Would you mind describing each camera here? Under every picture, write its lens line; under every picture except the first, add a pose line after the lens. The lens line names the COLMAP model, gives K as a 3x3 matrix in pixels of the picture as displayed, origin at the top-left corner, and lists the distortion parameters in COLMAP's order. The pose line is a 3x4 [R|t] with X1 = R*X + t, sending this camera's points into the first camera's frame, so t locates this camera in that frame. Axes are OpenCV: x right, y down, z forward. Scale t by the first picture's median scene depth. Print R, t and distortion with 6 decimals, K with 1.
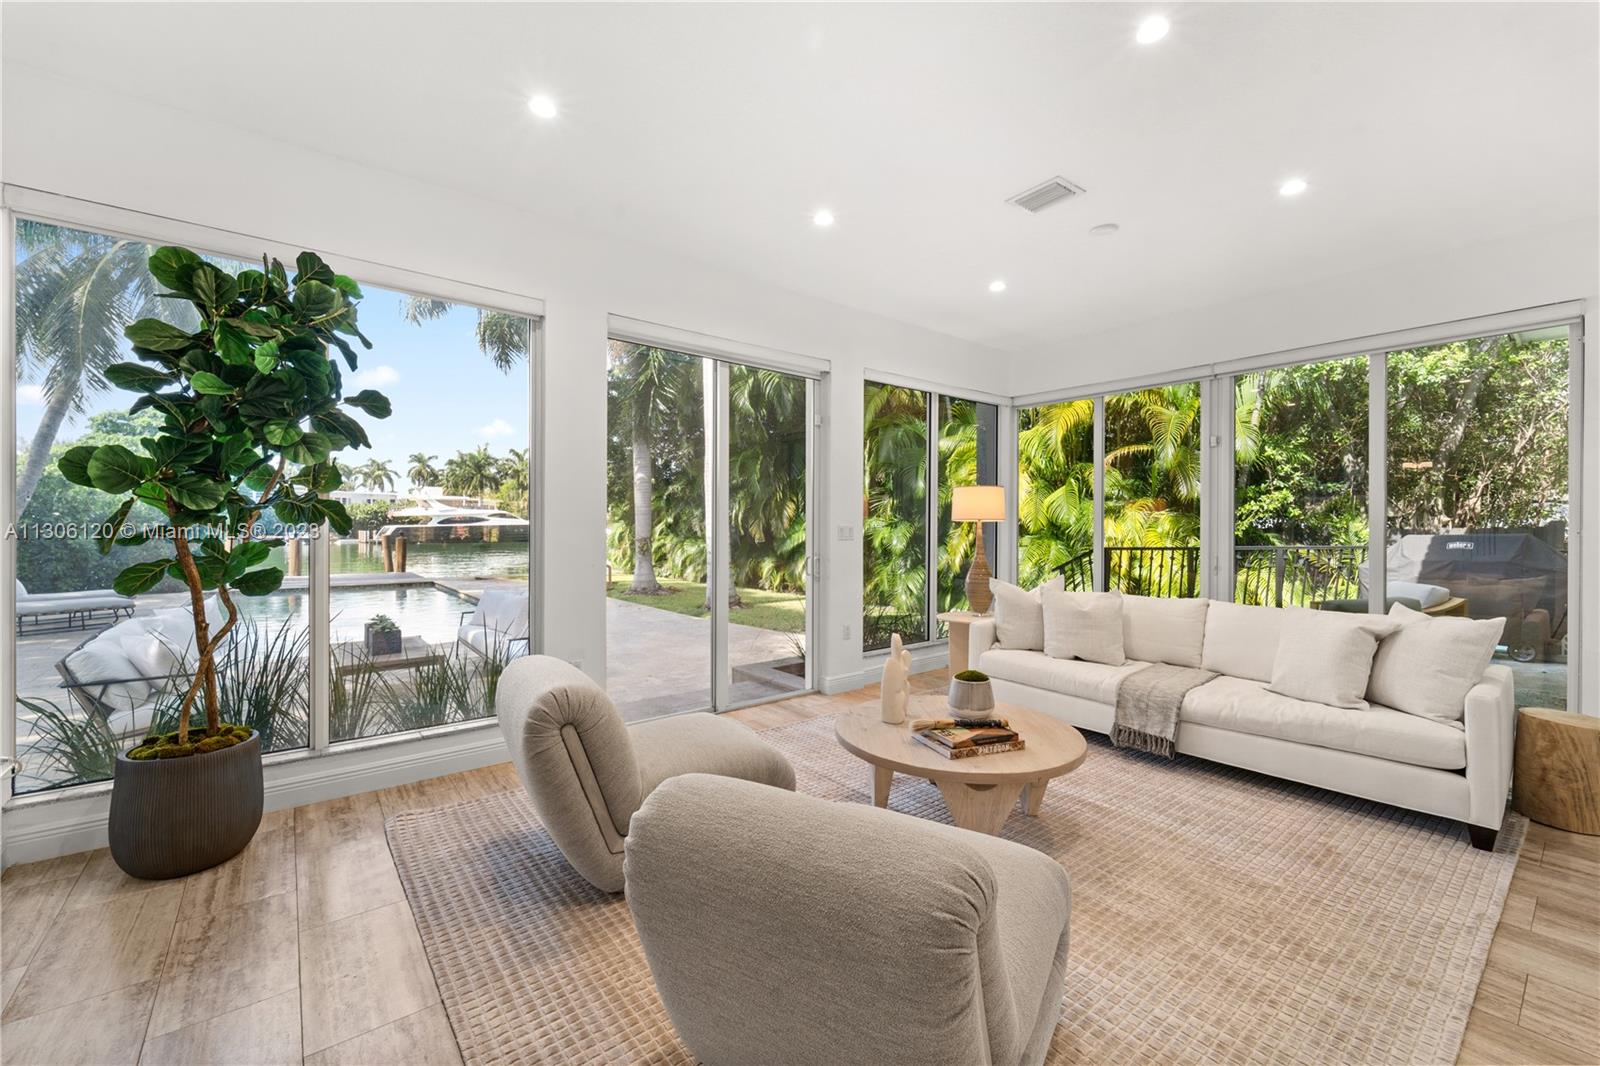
lens RADIAL K [[659.6, 0, 808.3], [0, 659.6, 514.1], [0, 0, 1]] dist [-0.000286, -0.000307]
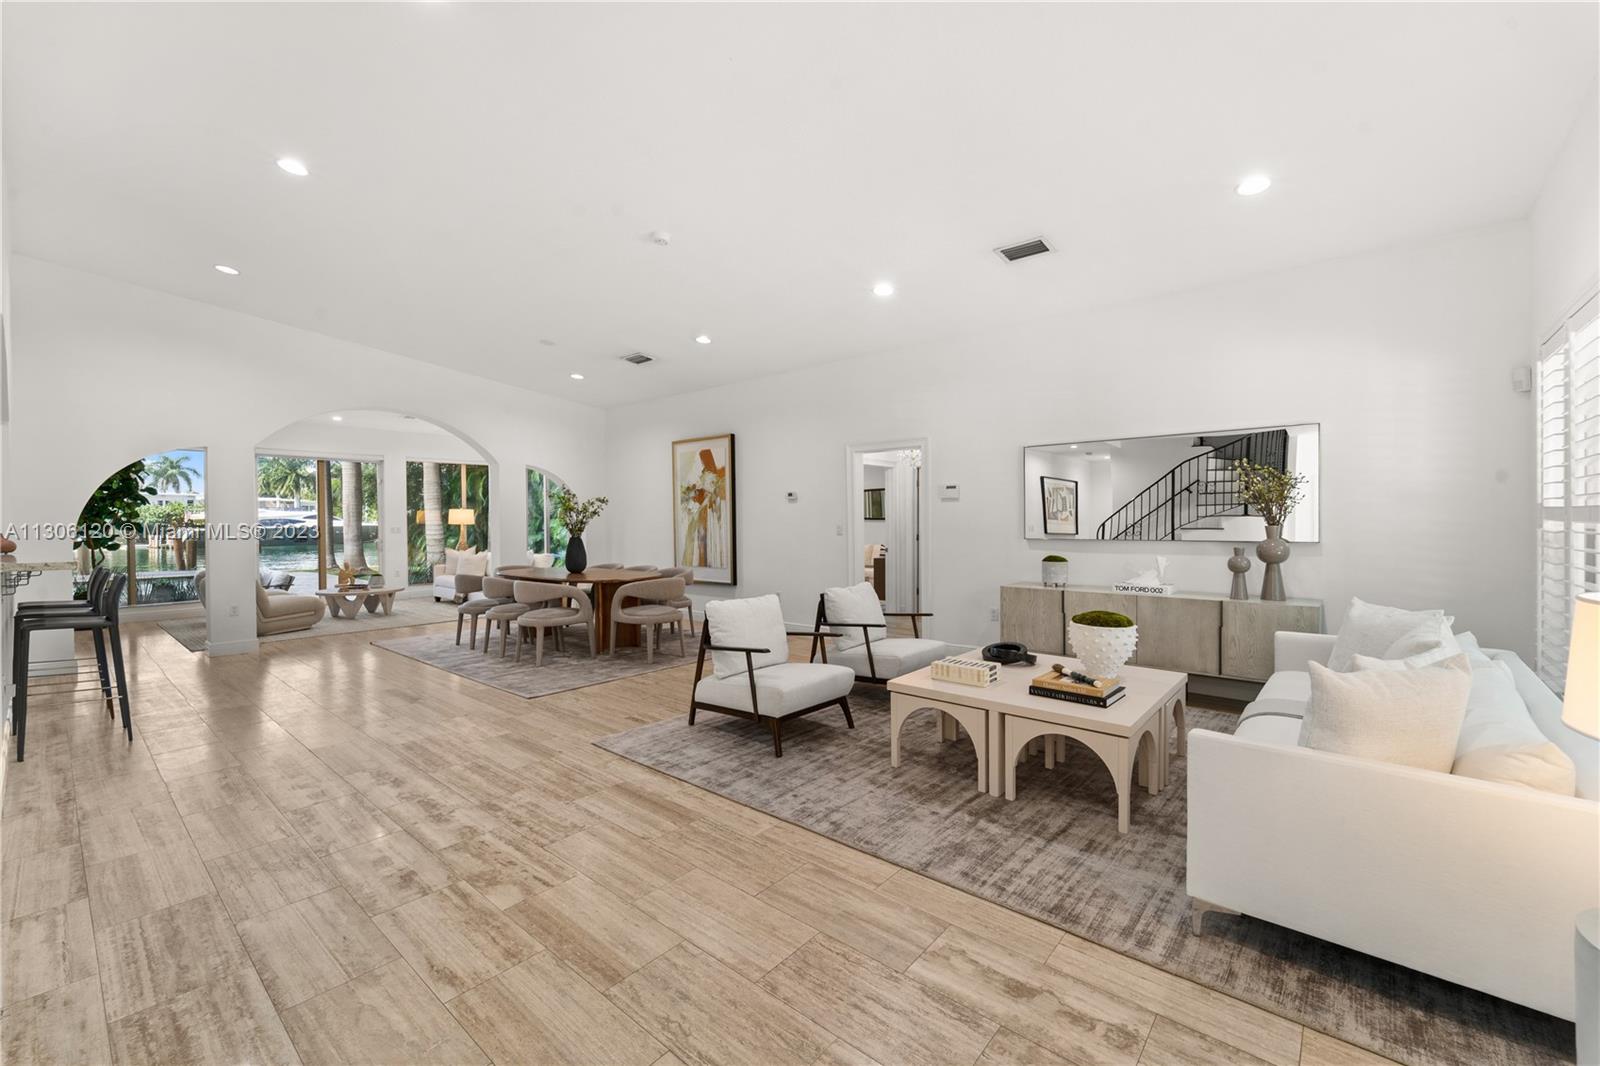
lens RADIAL K [[669.9, 0, 794.1], [0, 669.9, 524.9], [0, 0, 1]] dist [-0.000362, -0.000062]
pose [[0.985790, -0.006593, 0.167851, 0.061308], [0.003811, 0.999850, 0.016889, -0.001727], [-0.167937, -0.016010, 0.985668, -0.089373]]
